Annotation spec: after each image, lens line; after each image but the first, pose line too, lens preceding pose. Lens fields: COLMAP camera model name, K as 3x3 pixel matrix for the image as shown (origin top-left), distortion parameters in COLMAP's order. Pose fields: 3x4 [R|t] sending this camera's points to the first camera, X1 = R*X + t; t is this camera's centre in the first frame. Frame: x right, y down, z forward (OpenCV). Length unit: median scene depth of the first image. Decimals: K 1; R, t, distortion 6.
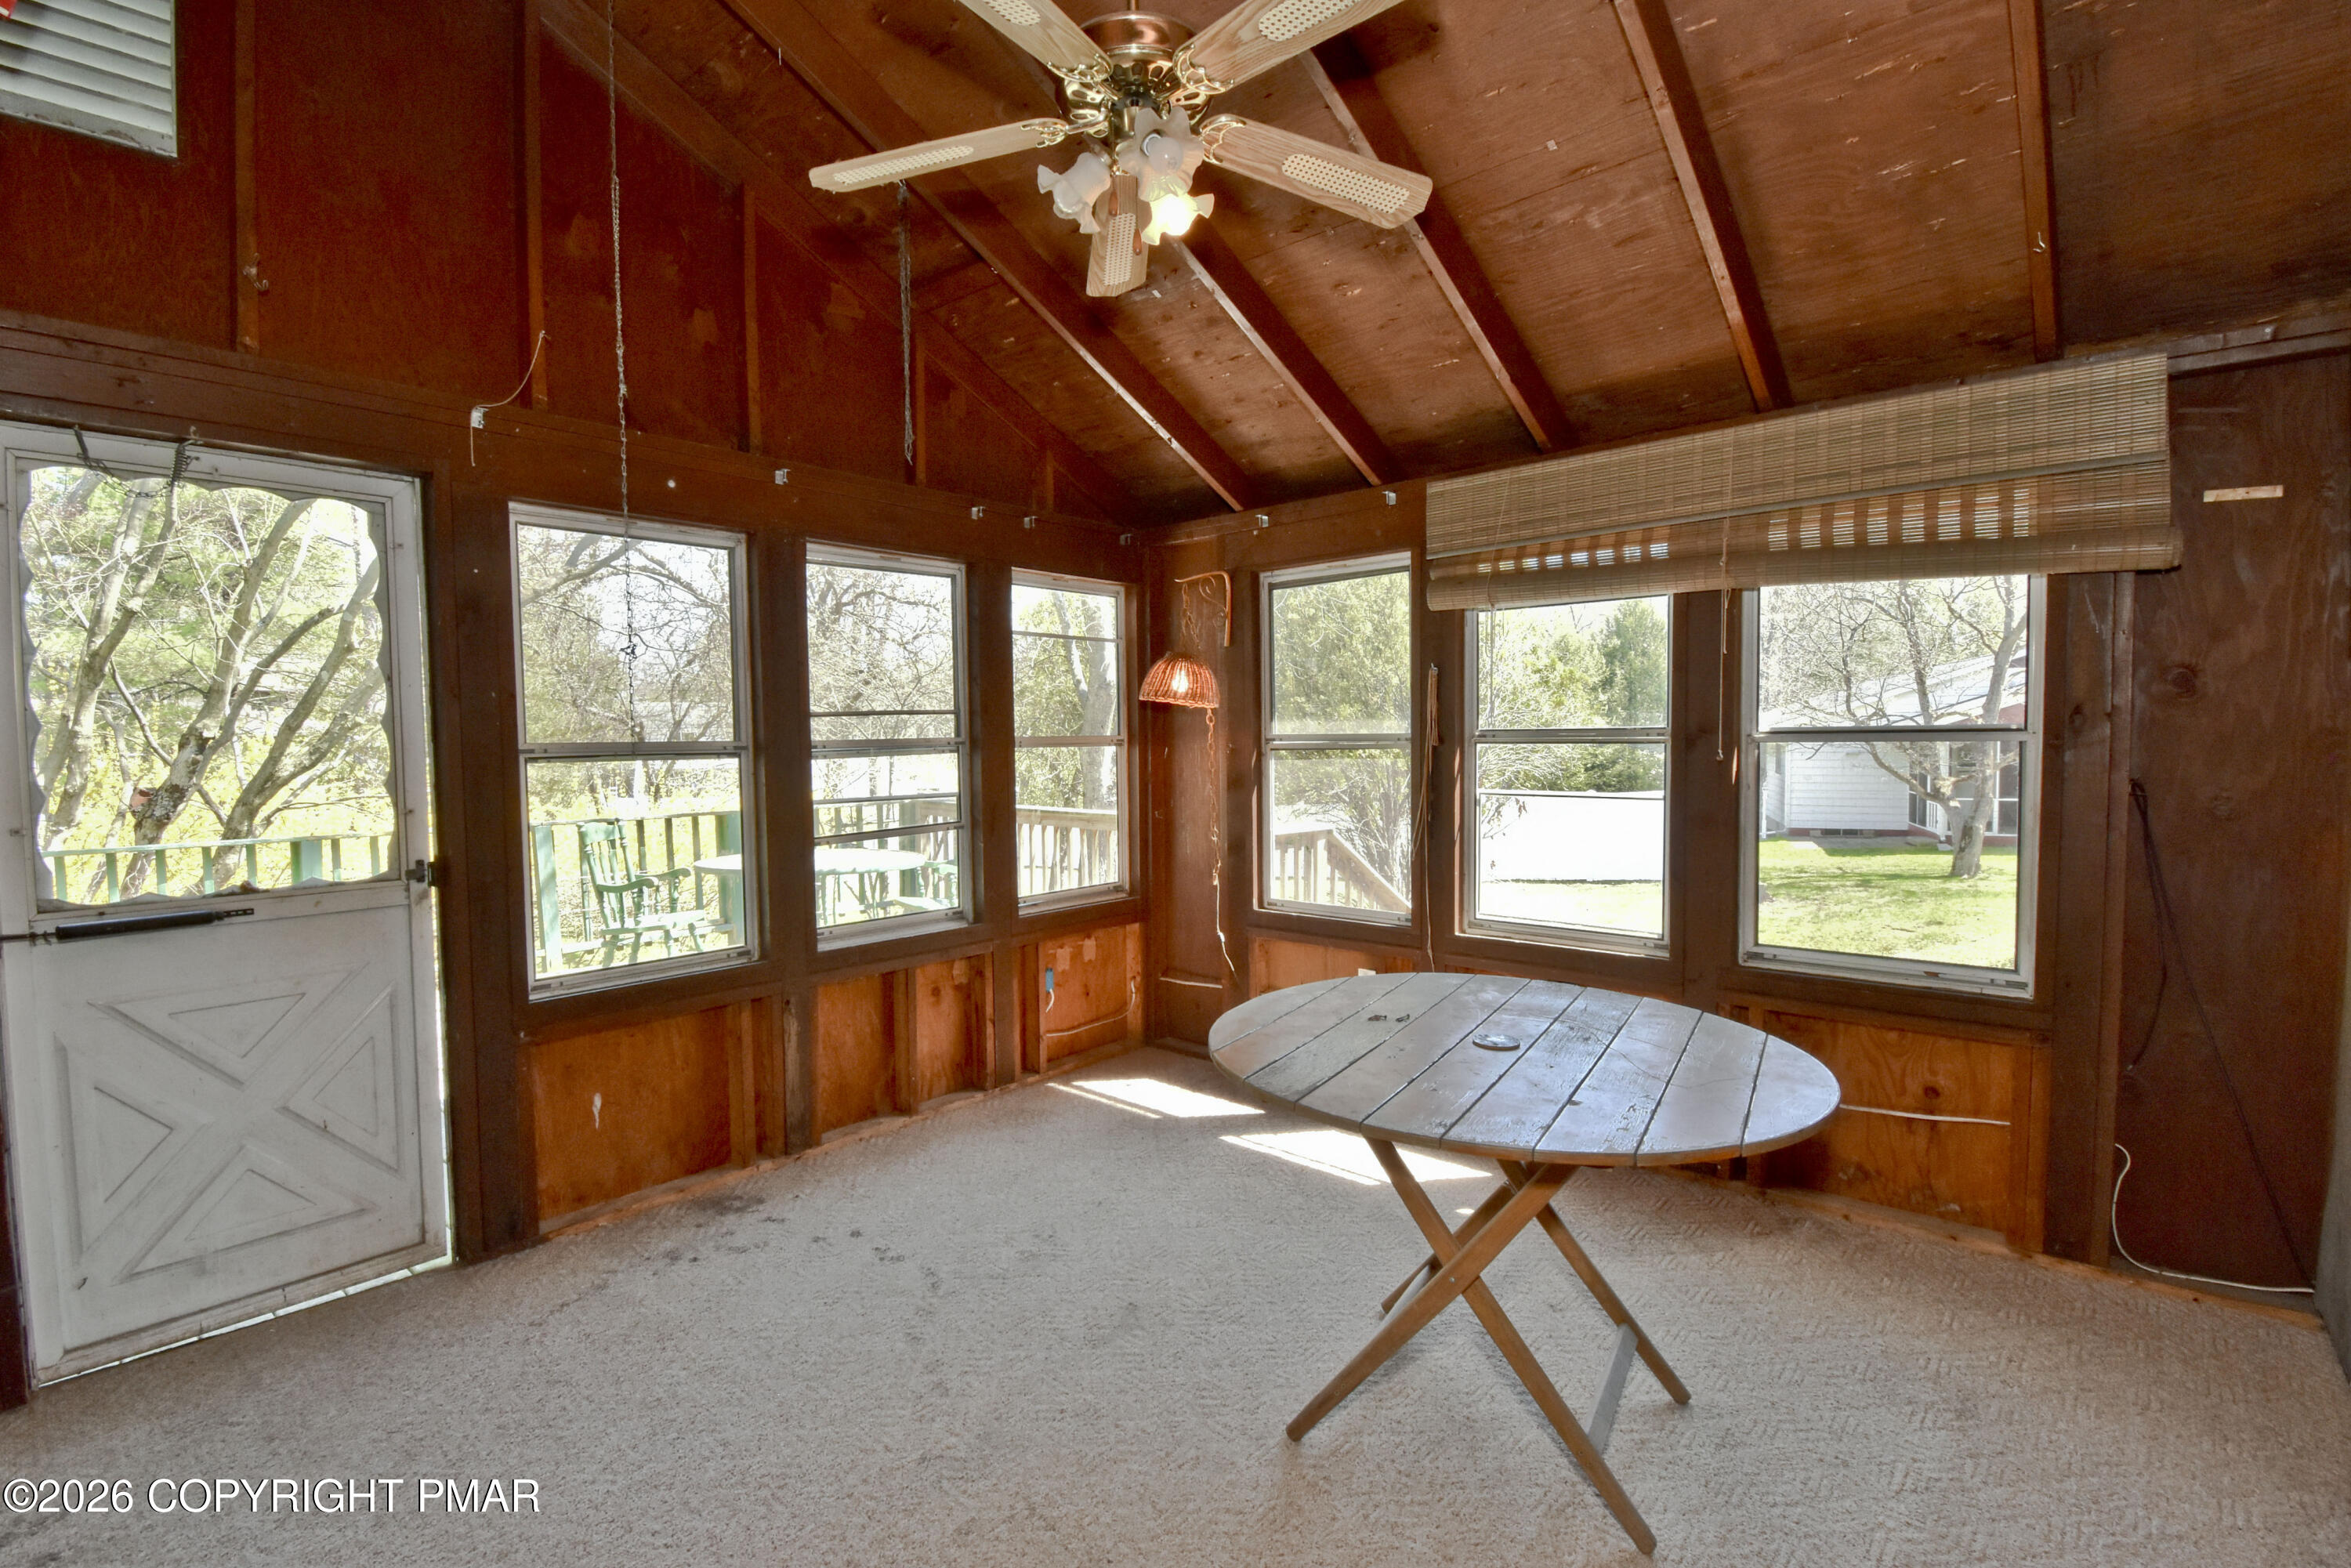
lens RADIAL K [[1104.1, 0, 1143.7], [0, 1104.1, 781.1], [0, 0, 1]] dist [0.021269, -0.026443]
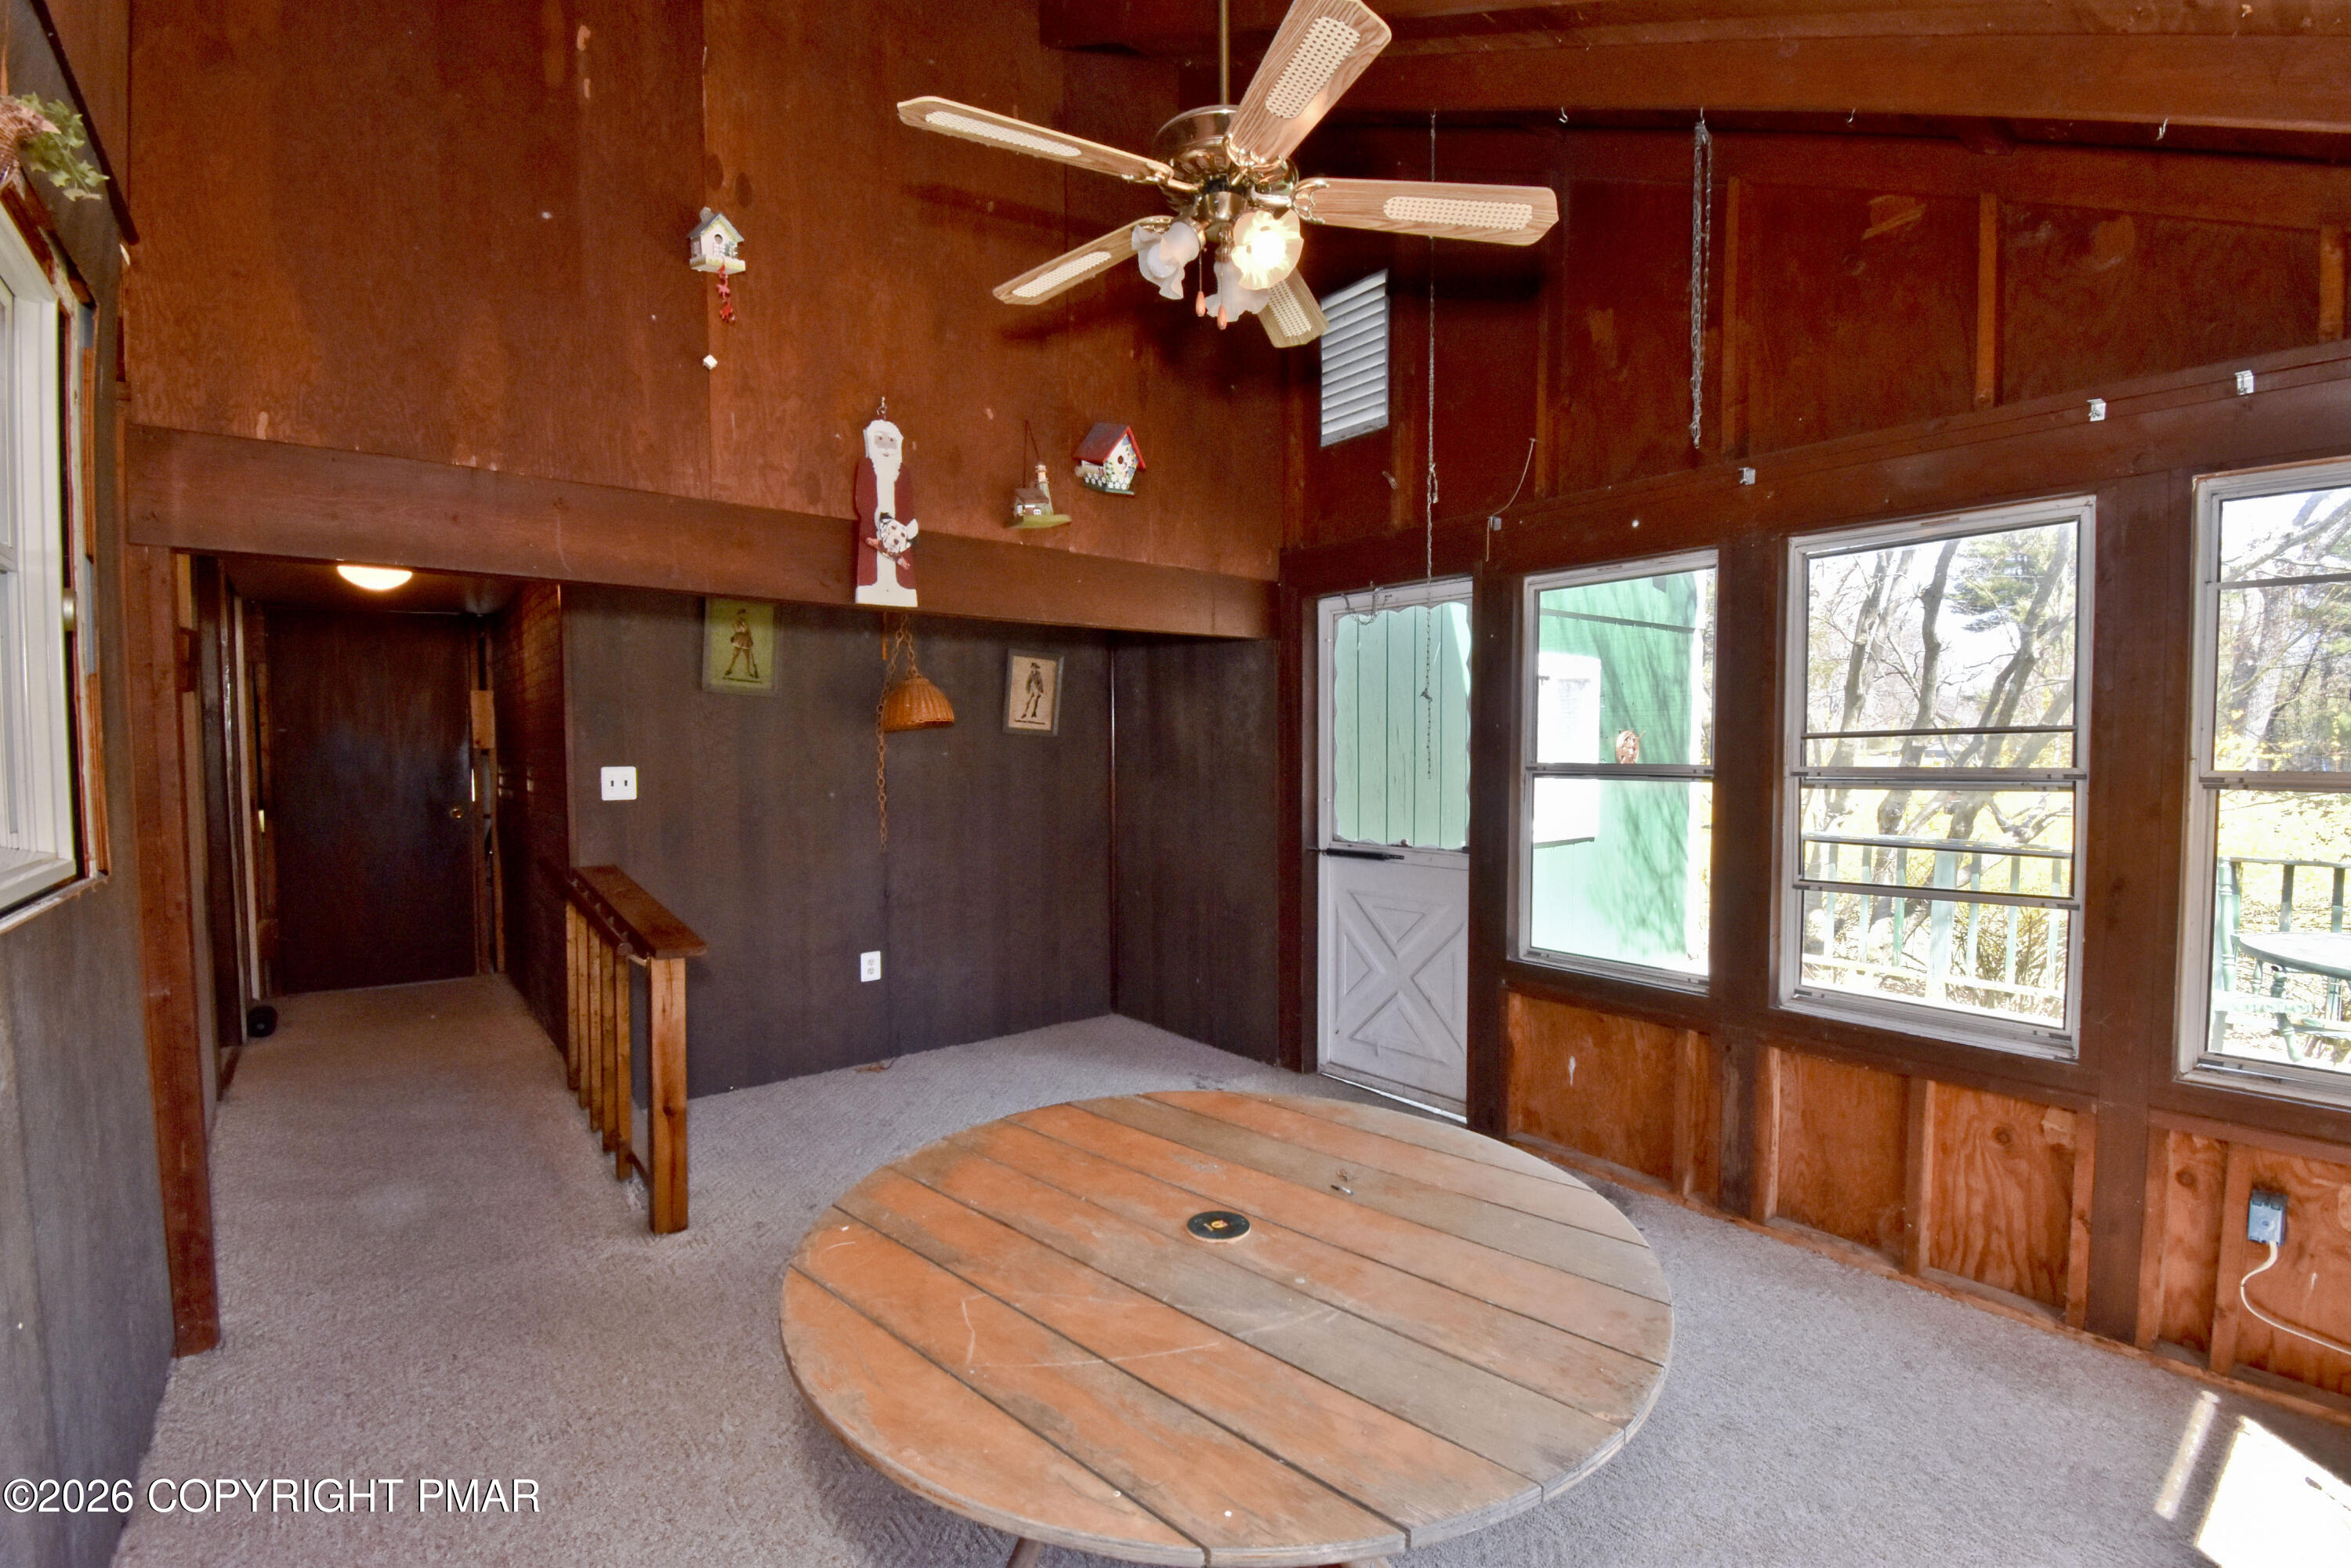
lens RADIAL K [[1024.9, 0, 1162.9], [0, 1024.9, 799.0], [0, 0, 1]] dist [-0.007686, -0.011493]
pose [[-0.181335, 0.055062, -0.981879, 0.539062], [-0.043609, 0.996999, 0.063963, -0.037858], [0.982454, 0.054418, -0.178390, 0.619695]]
